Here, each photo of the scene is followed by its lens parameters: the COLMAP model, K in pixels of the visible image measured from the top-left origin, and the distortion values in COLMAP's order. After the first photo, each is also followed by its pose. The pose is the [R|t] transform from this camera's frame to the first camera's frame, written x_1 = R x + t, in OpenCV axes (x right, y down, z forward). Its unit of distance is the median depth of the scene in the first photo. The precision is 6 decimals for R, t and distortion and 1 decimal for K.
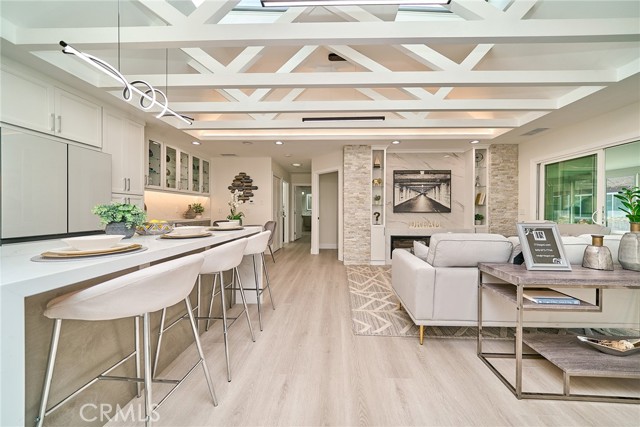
lens RADIAL K [[225.7, 0, 324.1], [0, 225.7, 214.4], [0, 0, 1]] dist [-0.004962, -0.000367]
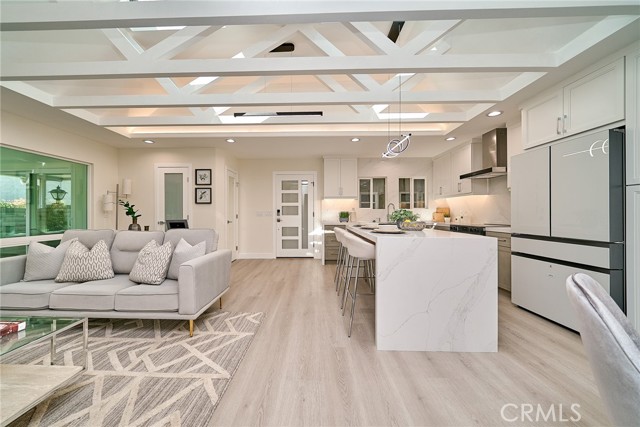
lens RADIAL K [[225.7, 0, 315.2], [0, 225.7, 215.4], [0, 0, 1]] dist [-0.004962, -0.000367]
pose [[-0.998381, -0.001303, -0.056871, -0.053886], [-0.002671, 0.999709, 0.023977, -0.029754], [0.056823, 0.024090, -0.998094, 1.768228]]
